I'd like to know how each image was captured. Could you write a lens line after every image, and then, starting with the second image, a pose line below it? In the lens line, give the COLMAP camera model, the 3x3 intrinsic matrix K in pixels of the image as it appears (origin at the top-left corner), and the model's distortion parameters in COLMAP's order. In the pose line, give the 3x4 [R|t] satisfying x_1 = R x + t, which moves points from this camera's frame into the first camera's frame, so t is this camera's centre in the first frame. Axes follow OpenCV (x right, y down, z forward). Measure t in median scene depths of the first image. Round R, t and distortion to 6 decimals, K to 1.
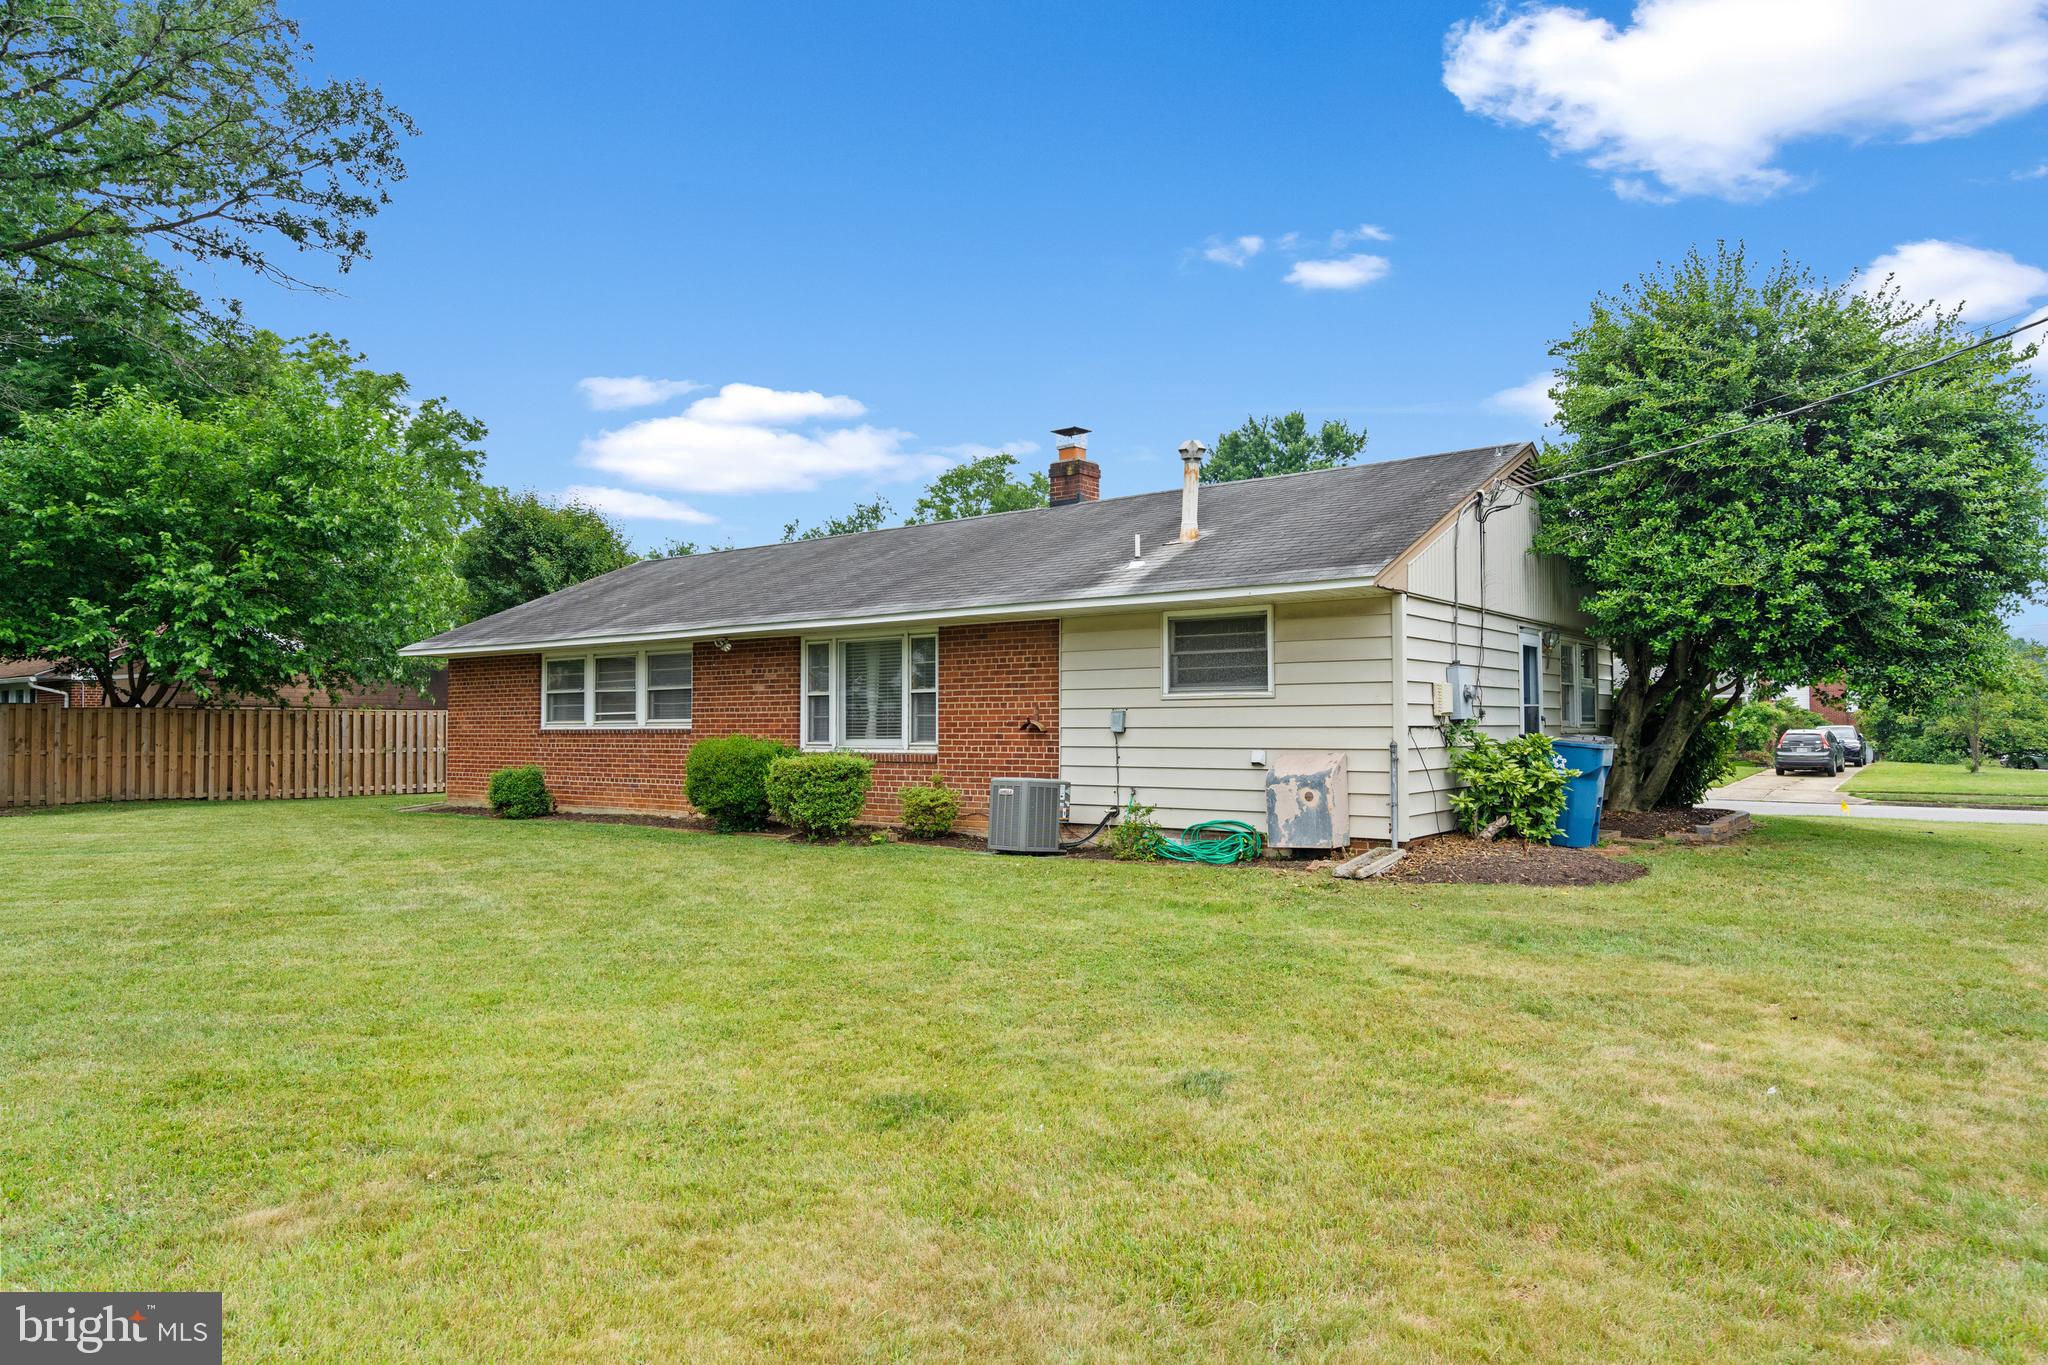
lens RADIAL K [[1269.0, 0, 1024.0], [0, 1269.0, 682.5], [0, 0, 1]] dist [0.024881, -0.003832]
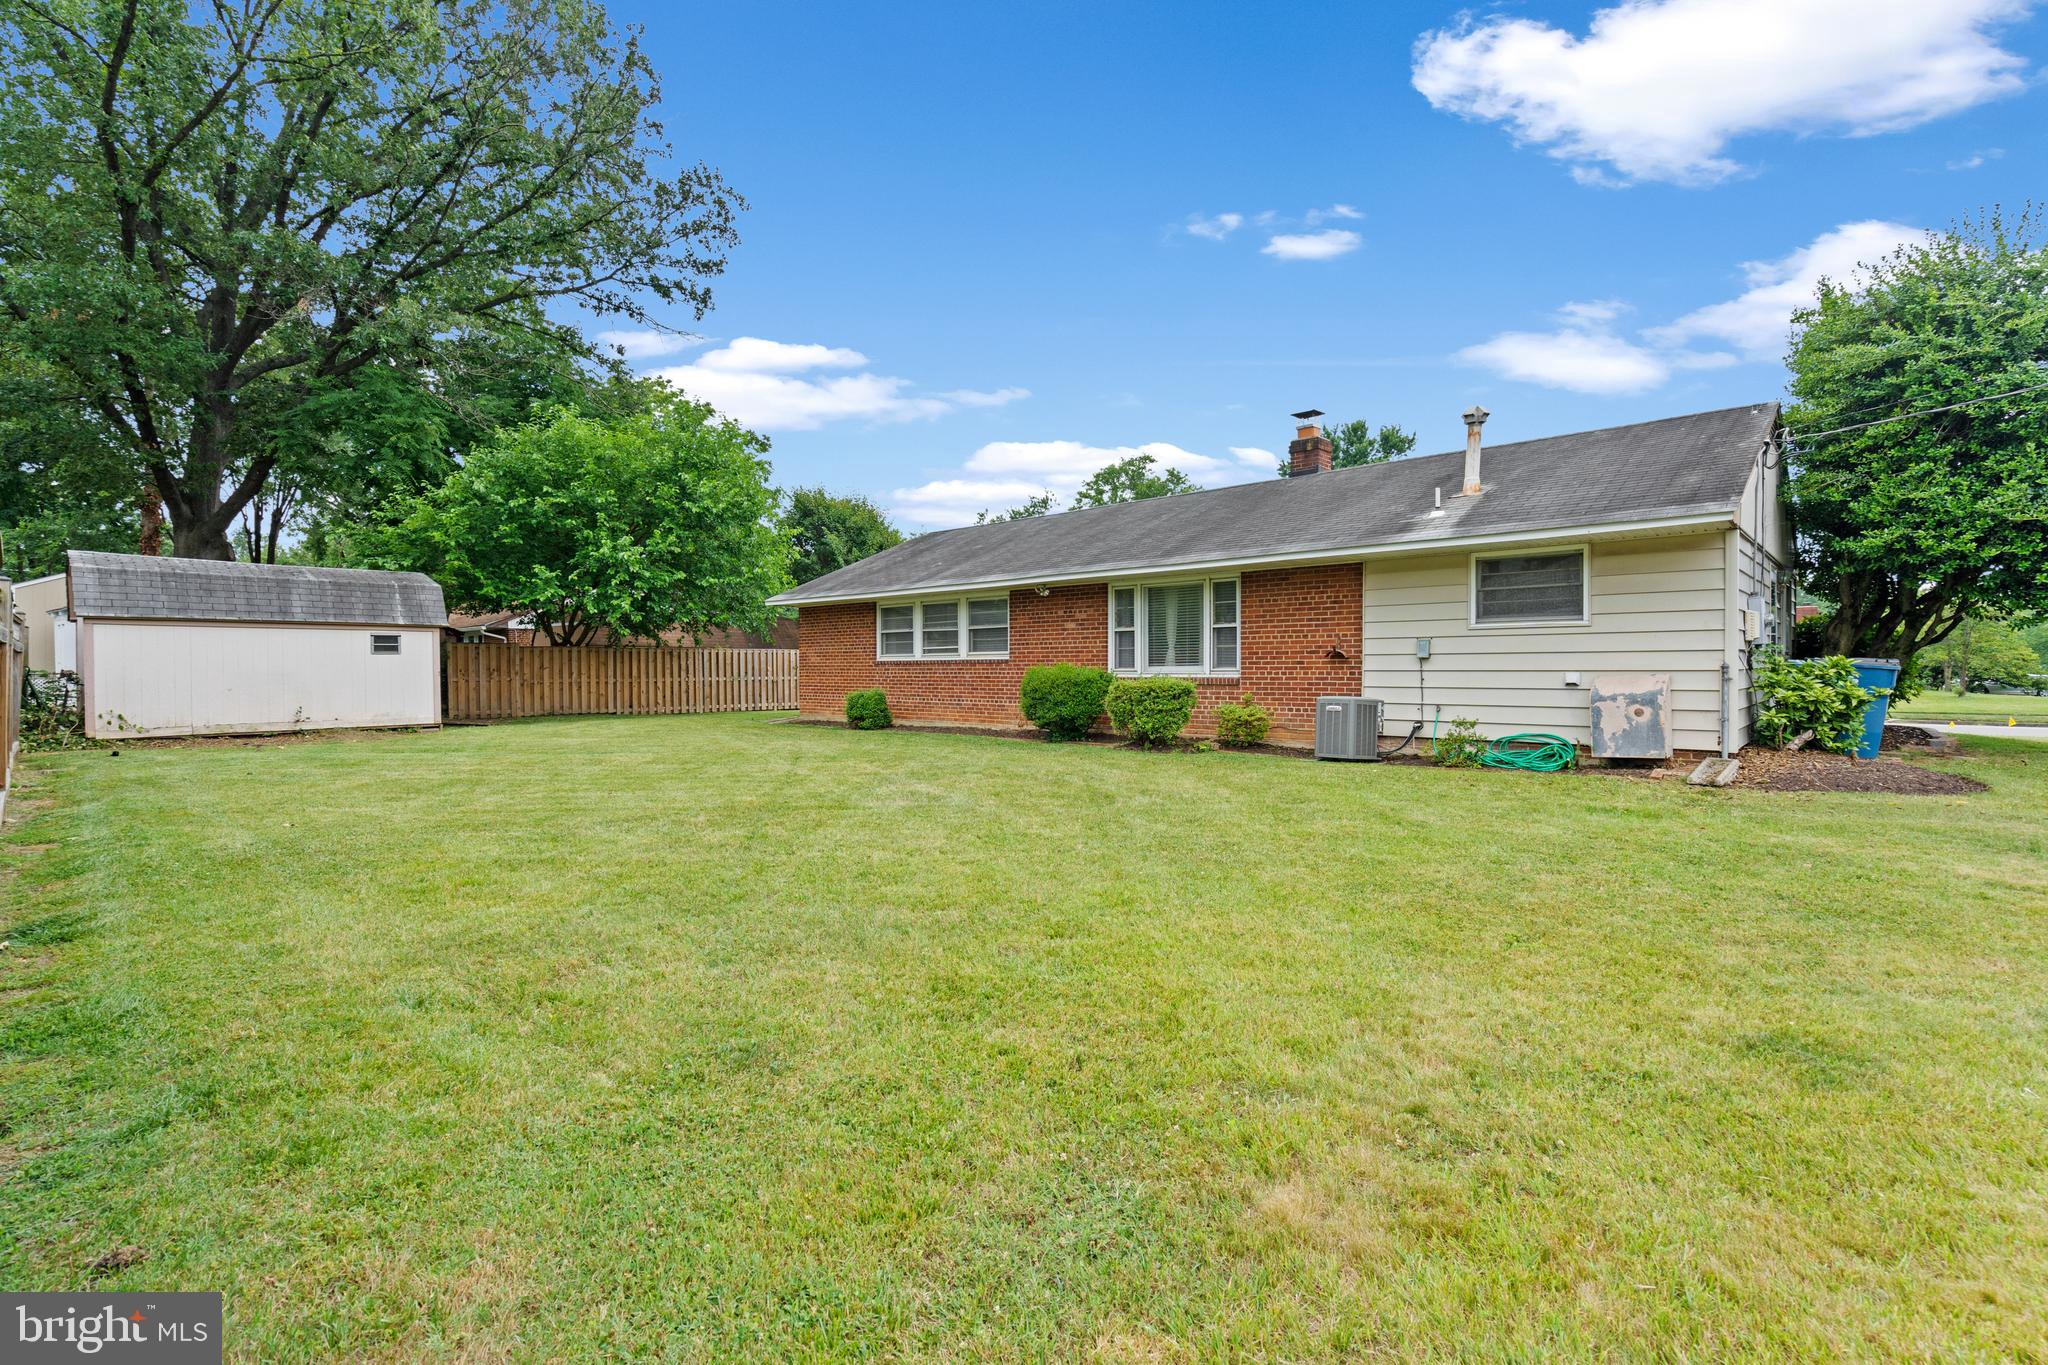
lens RADIAL K [[918.6, 0, 1024.0], [0, 918.6, 682.5], [0, 0, 1]] dist [0.002353, 0.000853]
pose [[0.995671, -0.000582, -0.092945, -0.177247], [0.005575, 0.998554, 0.053470, 0.012102], [0.092779, -0.053757, 0.994234, 0.103065]]
